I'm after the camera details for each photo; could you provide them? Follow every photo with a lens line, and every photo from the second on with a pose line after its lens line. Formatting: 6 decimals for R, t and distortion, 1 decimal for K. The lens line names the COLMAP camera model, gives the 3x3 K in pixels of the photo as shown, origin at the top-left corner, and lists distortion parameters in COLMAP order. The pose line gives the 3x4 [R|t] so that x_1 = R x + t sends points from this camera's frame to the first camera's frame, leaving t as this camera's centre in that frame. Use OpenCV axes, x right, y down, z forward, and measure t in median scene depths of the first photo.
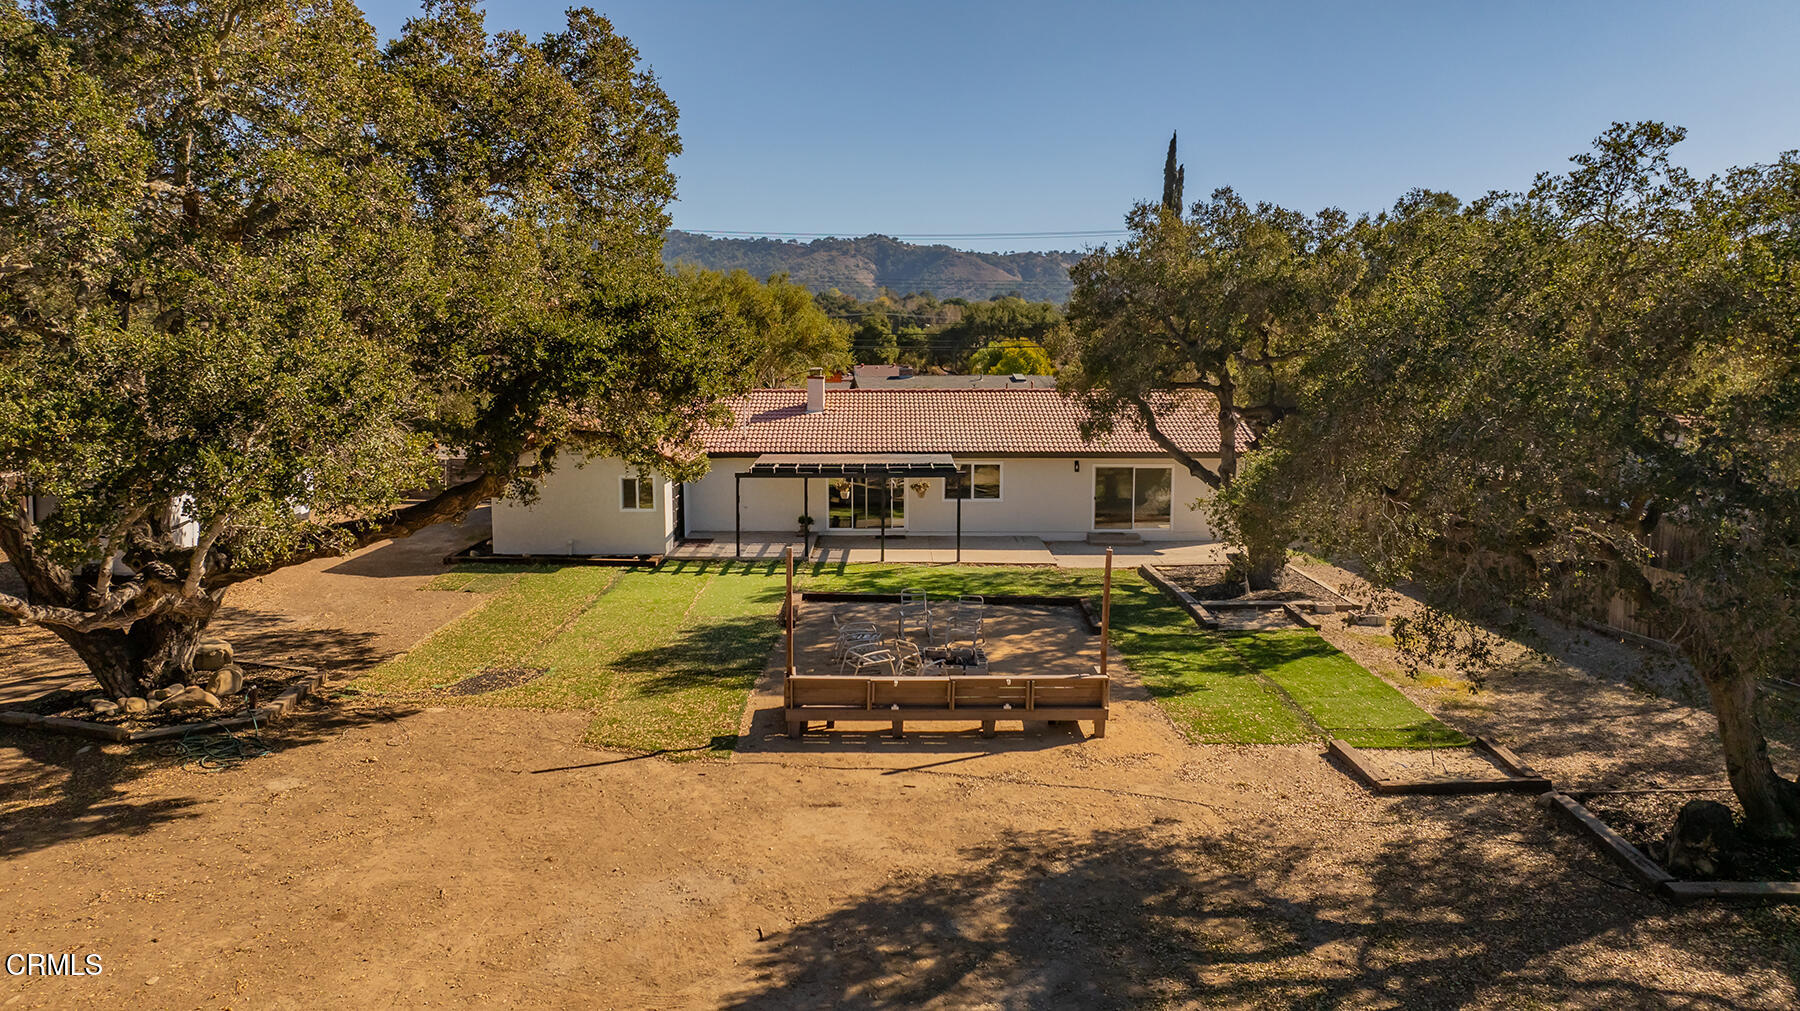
lens RADIAL K [[1259.6, 0, 897.7], [0, 1259.6, 503.1], [0, 0, 1]] dist [-0.016614, -0.004538]
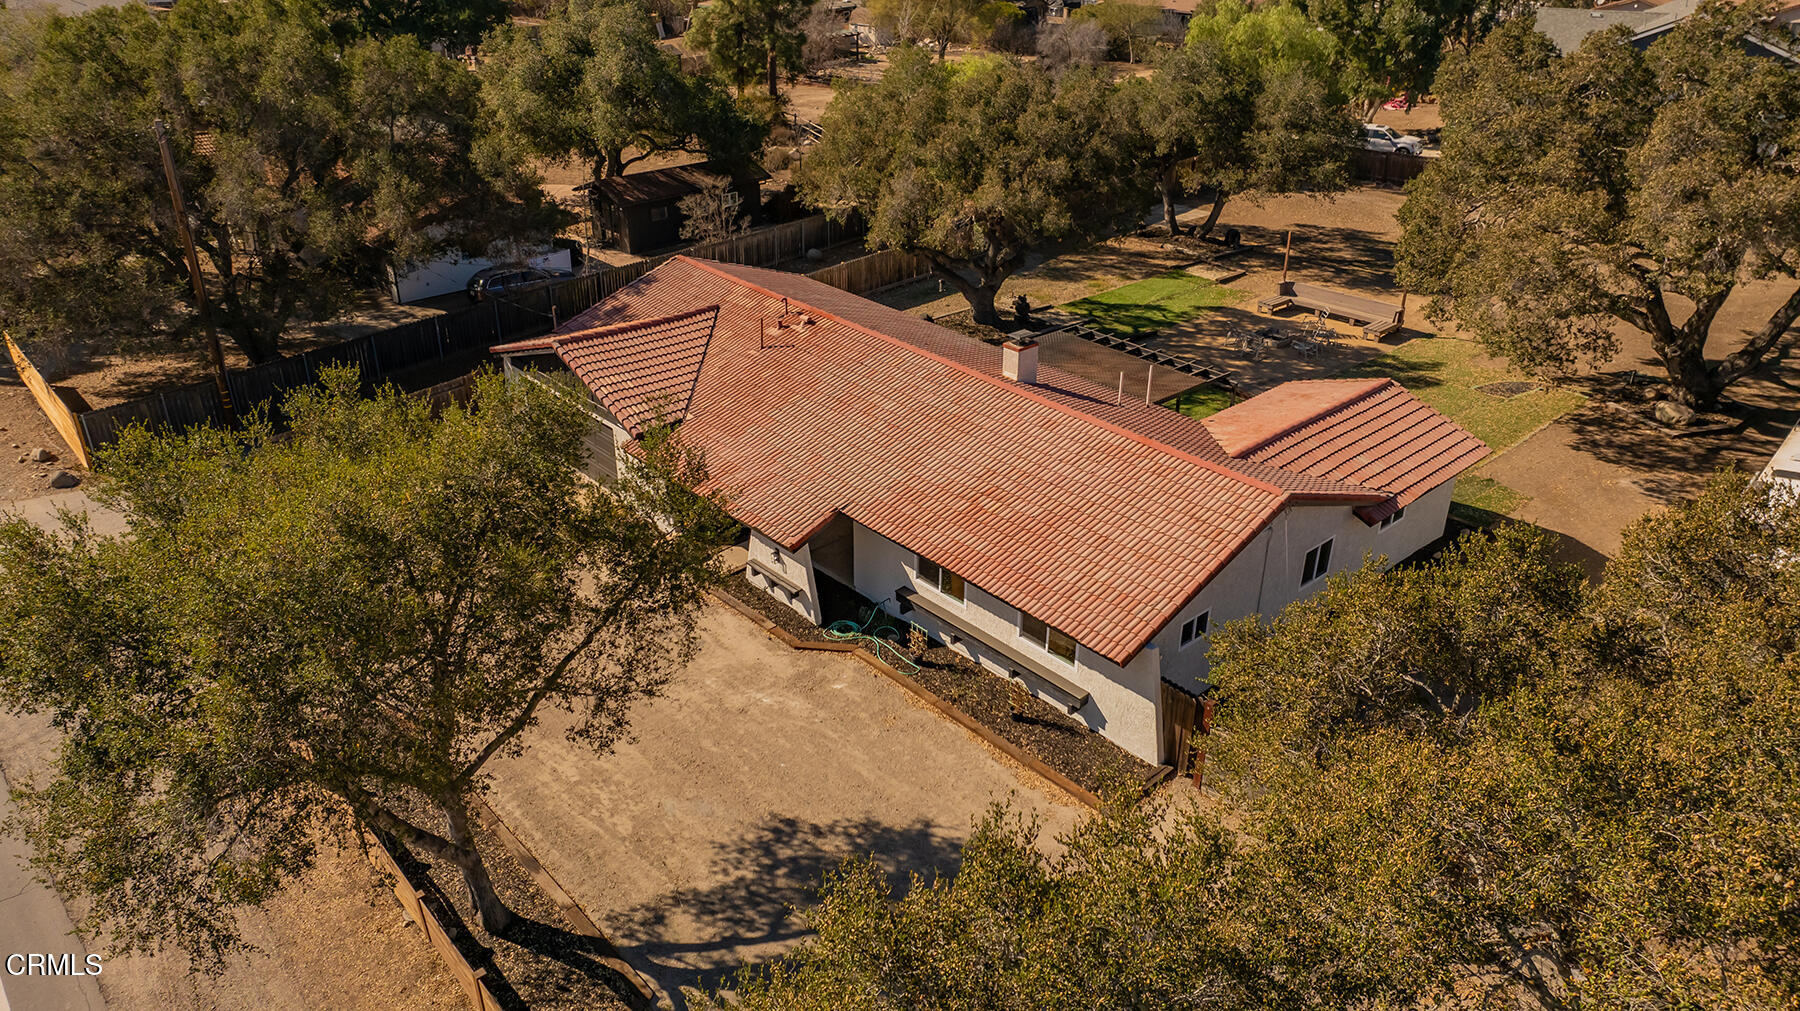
lens RADIAL K [[1259.6, 0, 897.7], [0, 1259.6, 503.1], [0, 0, 1]] dist [-0.016614, -0.004538]
pose [[-0.662830, -0.345208, 0.664446, -1.156612], [0.089024, 0.844756, 0.527694, -0.891515], [-0.743459, 0.408923, -0.529198, 3.104367]]
